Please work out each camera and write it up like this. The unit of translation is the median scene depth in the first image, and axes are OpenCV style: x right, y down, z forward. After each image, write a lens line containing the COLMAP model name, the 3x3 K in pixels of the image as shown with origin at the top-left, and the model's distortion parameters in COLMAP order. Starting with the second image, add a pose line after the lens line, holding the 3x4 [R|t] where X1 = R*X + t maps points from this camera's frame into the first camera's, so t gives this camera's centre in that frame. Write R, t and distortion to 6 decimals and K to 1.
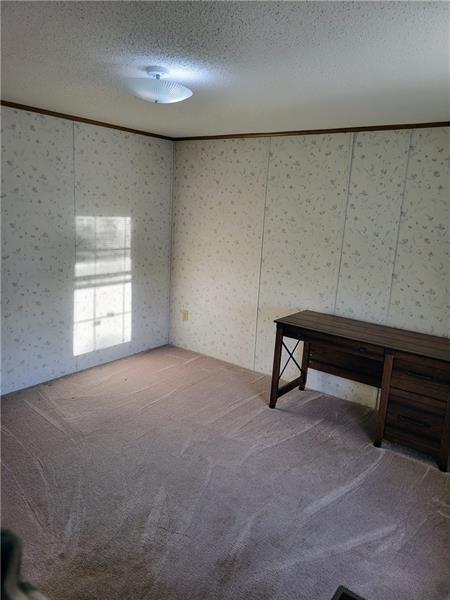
lens RADIAL K [[448.2, 0, 239.7], [0, 448.2, 299.8], [0, 0, 1]] dist [0.036796, -0.025554]
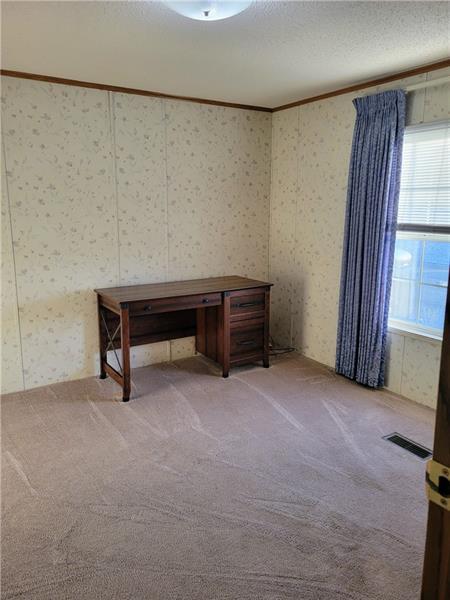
lens RADIAL K [[448.2, 0, 238.2], [0, 448.2, 290.4], [0, 0, 1]] dist [0.036796, -0.025554]
pose [[0.354596, -0.258657, 0.898531, -0.623970], [0.187470, 0.961130, 0.202694, -0.116027], [-0.916033, 0.096573, 0.389303, 0.442881]]
